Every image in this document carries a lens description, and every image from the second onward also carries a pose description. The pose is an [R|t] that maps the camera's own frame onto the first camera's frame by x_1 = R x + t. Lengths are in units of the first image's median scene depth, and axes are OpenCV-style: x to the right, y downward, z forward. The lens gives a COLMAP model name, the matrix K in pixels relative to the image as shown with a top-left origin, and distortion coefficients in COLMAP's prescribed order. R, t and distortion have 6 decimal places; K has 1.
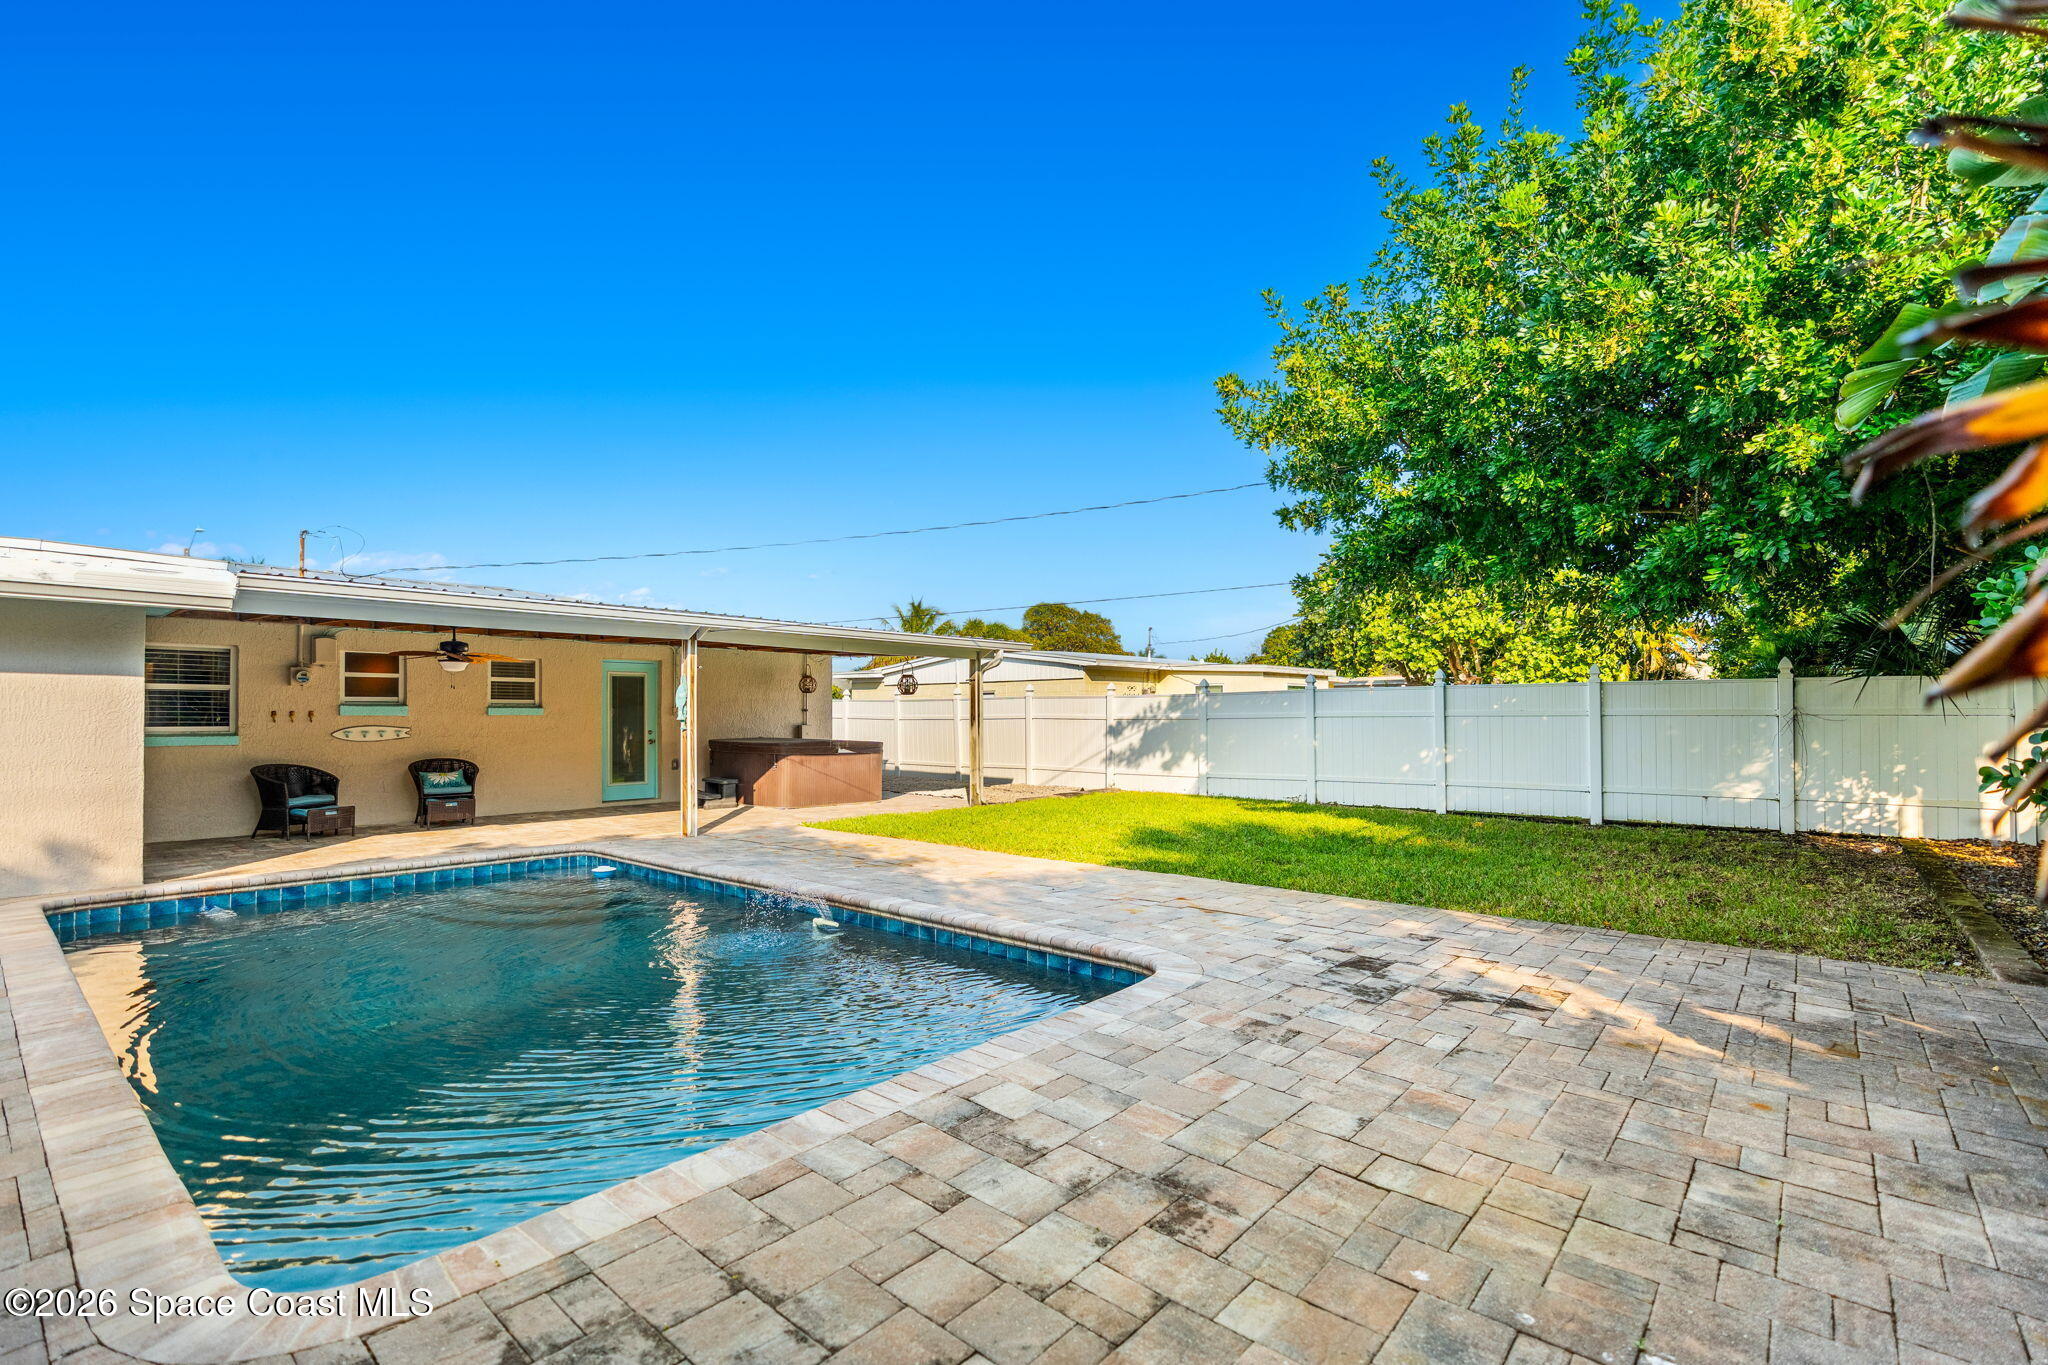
lens RADIAL K [[941.5, 0, 1020.9], [0, 941.5, 702.1], [0, 0, 1]] dist [-0.000624, 0.000148]
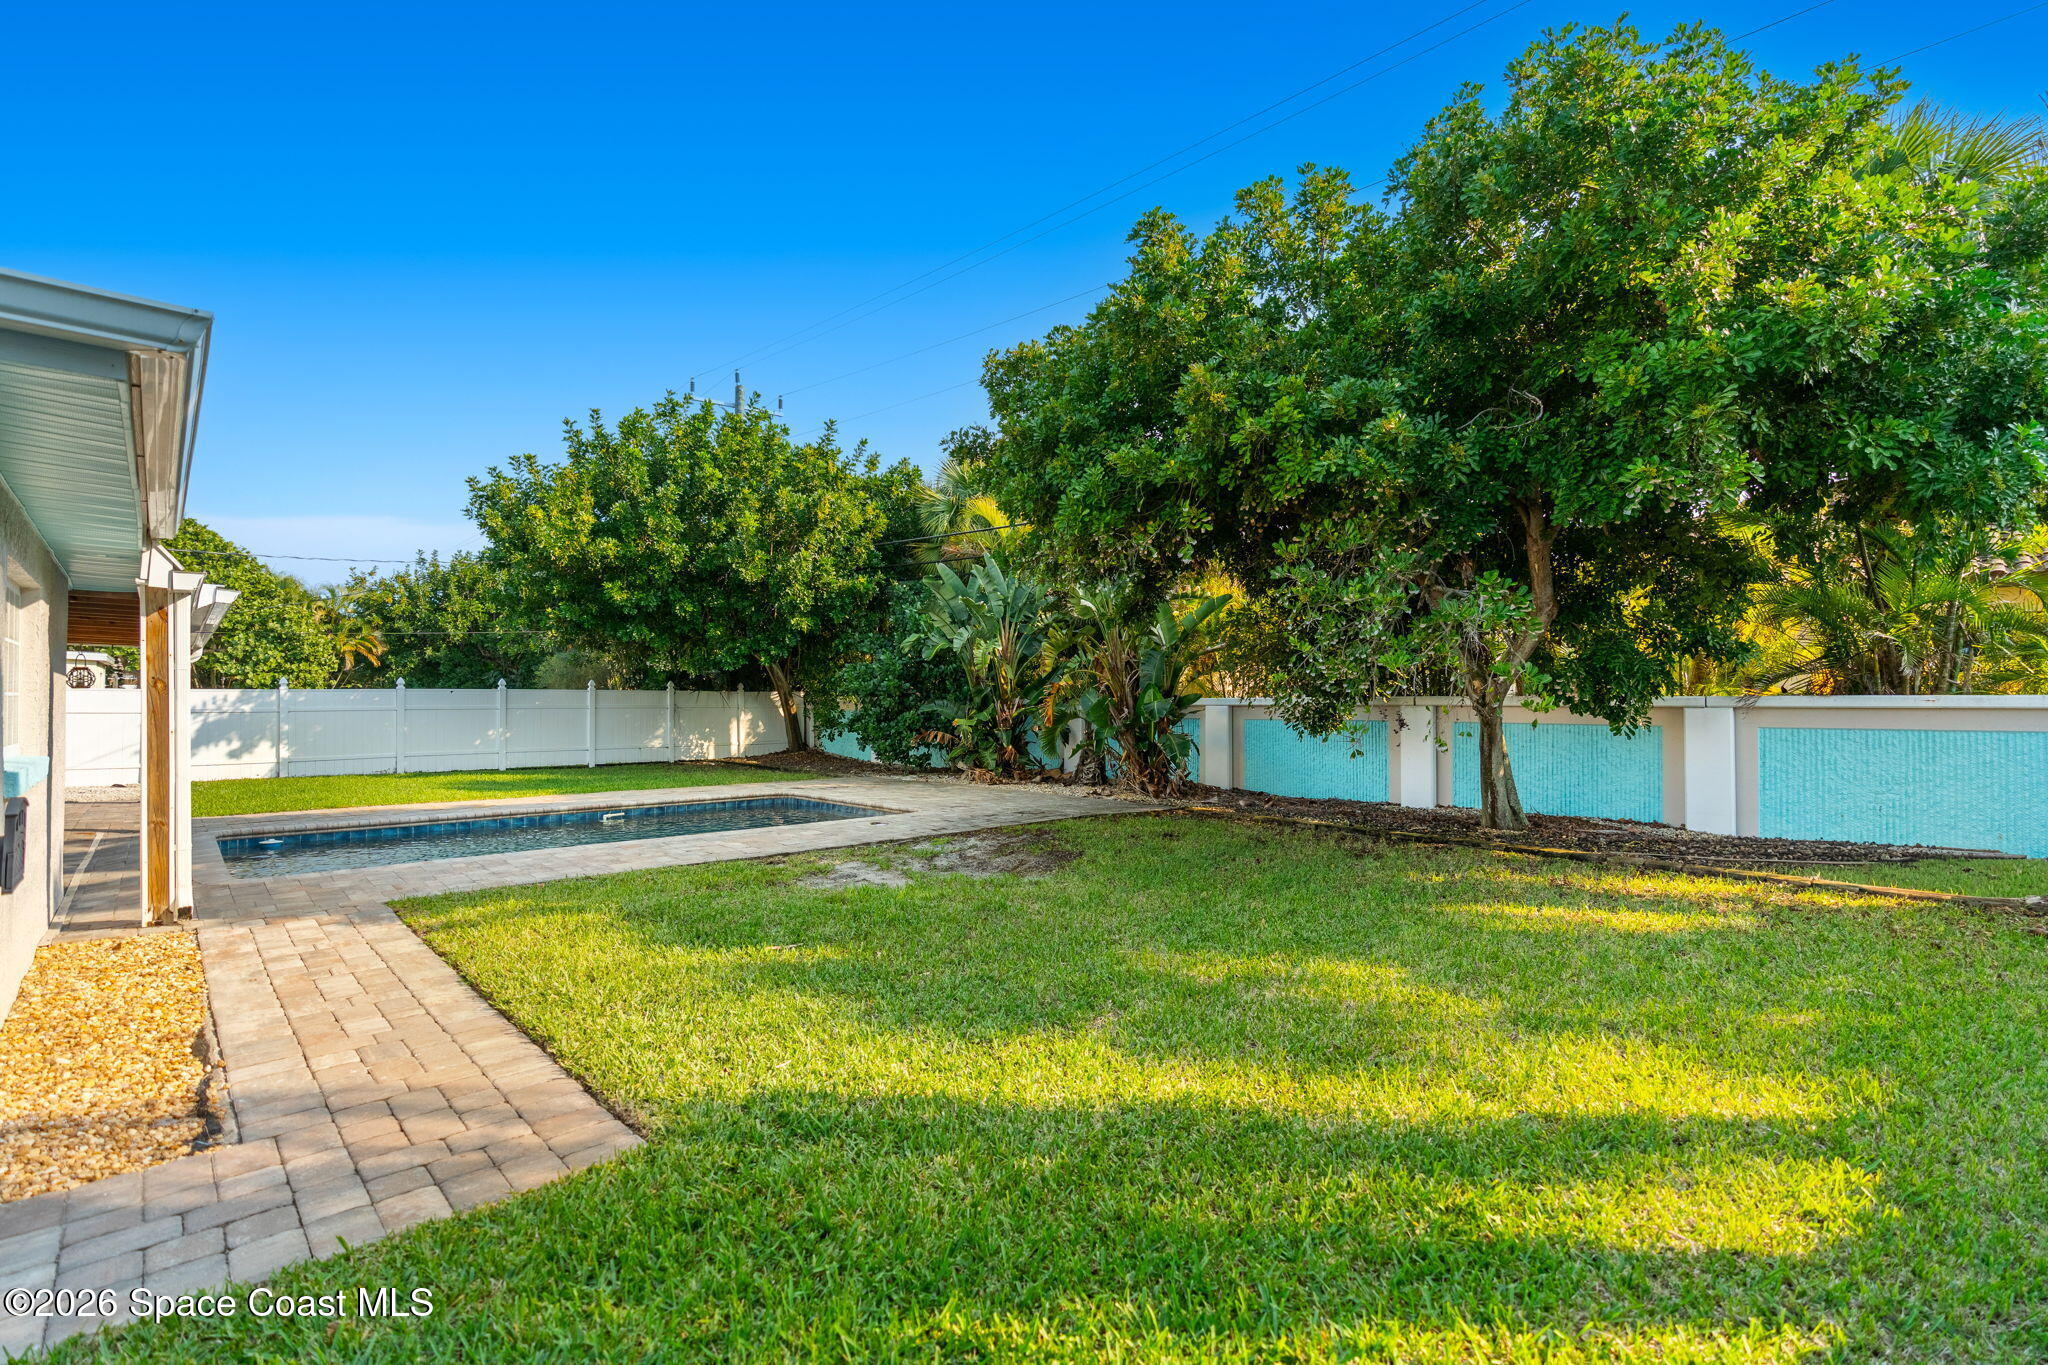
lens RADIAL K [[927.1, 0, 1024.0], [0, 927.1, 682.5], [0, 0, 1]] dist [-0.001722, -0.000691]
pose [[0.103331, 0.026206, 0.994302, -1.149254], [-0.018752, 0.999527, -0.024395, -0.008440], [-0.994470, -0.016124, 0.103774, -0.032885]]
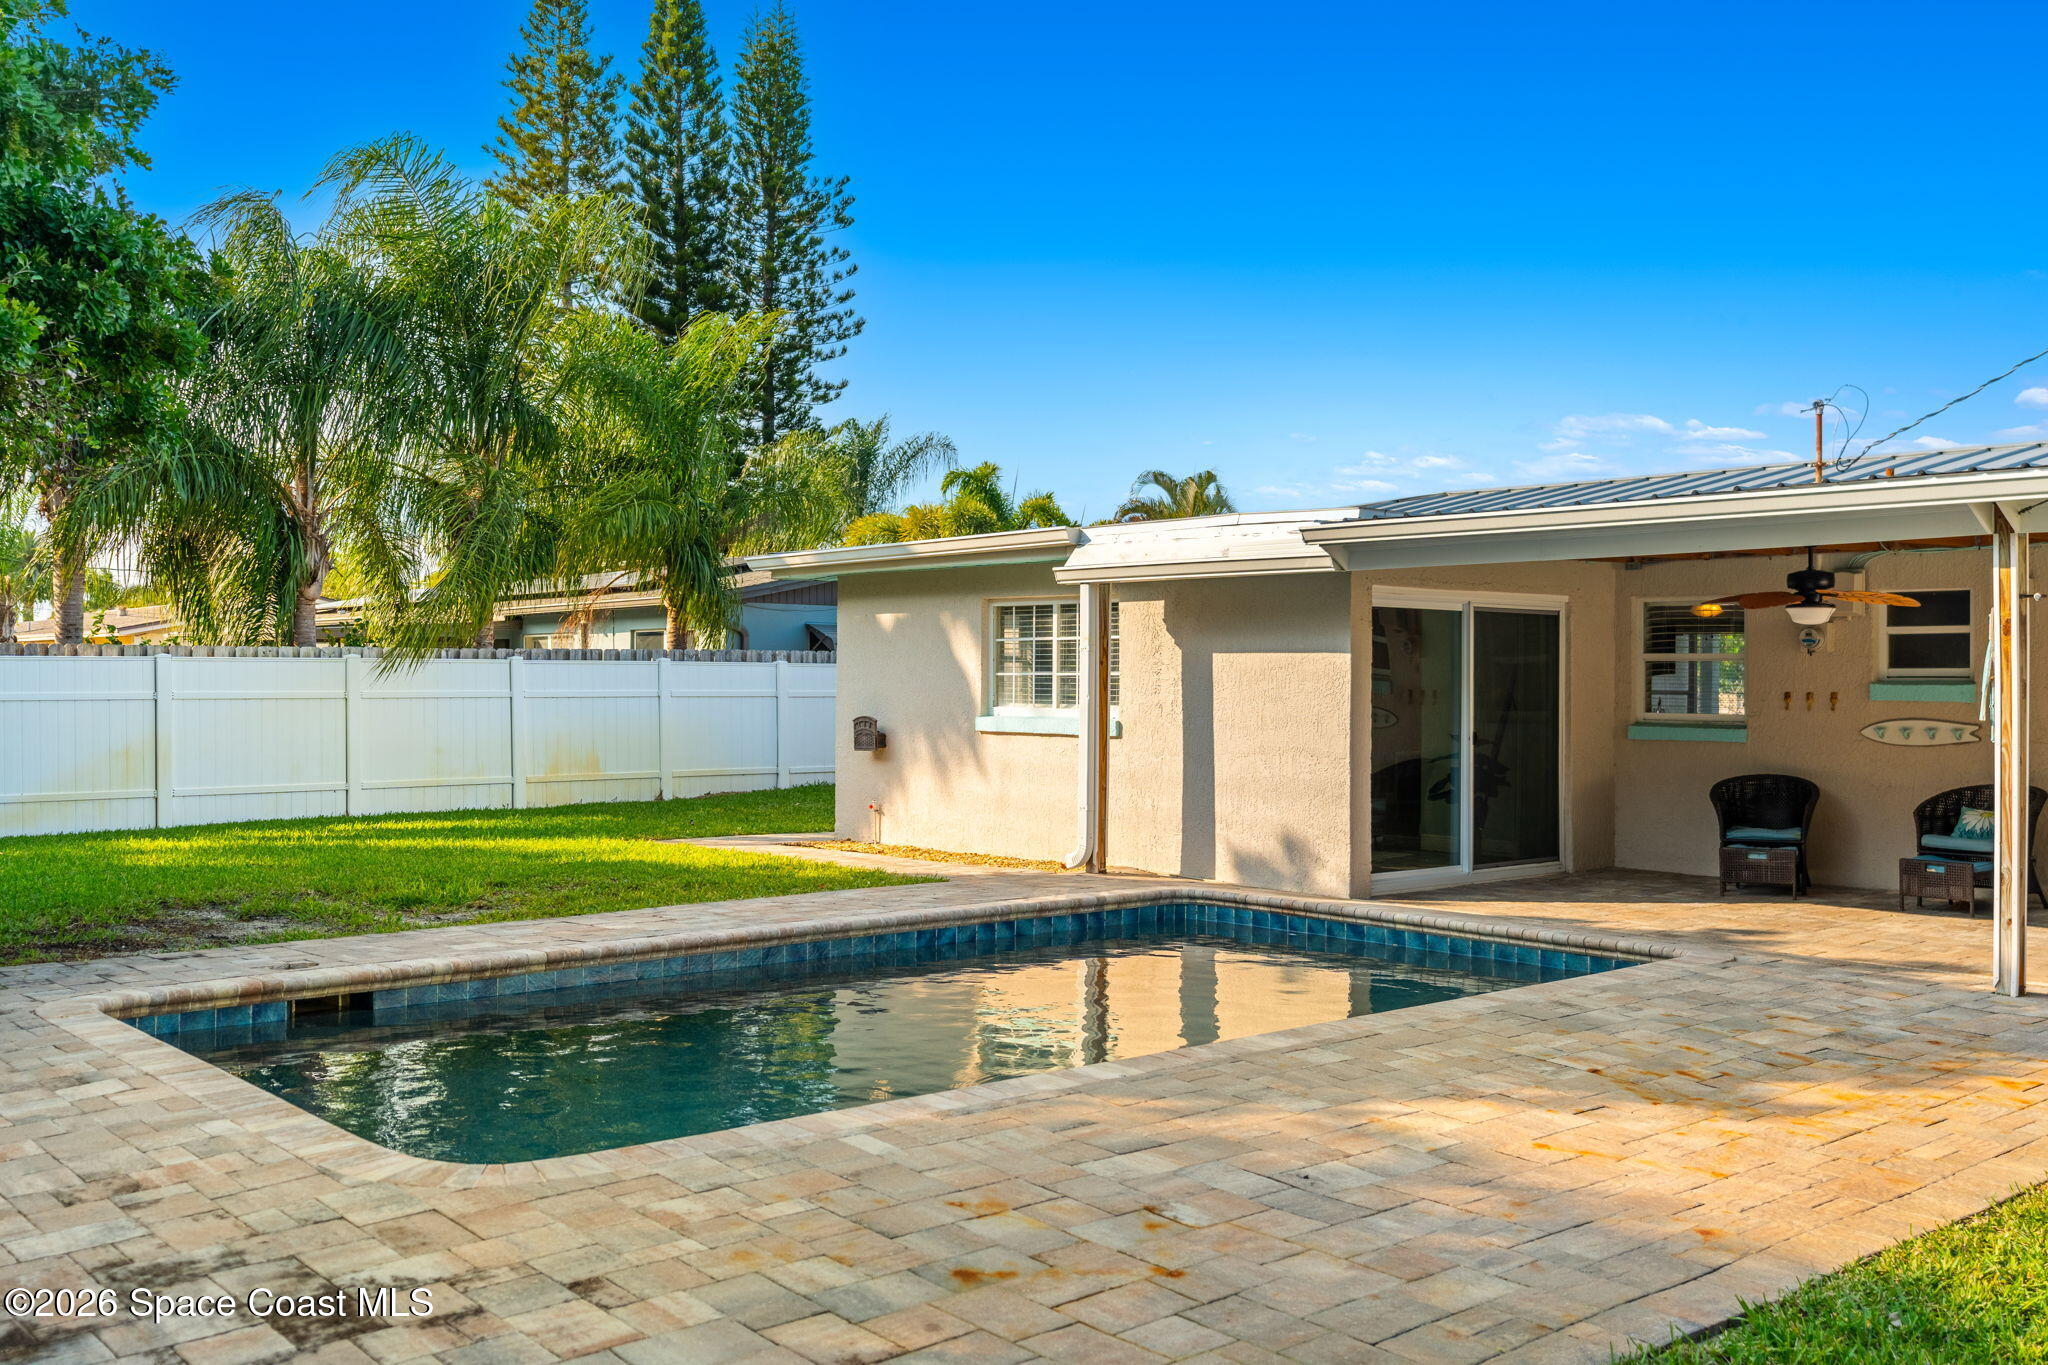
lens RADIAL K [[1872.8, 0, 1024.0], [0, 1872.8, 682.5], [0, 0, 1]] dist [-0.005248, 0.010397]
pose [[-0.146280, 0.001448, -0.989242, 0.534645], [0.009772, 0.999952, 0.000018, -0.002167], [0.989195, -0.009664, -0.146287, 0.666289]]
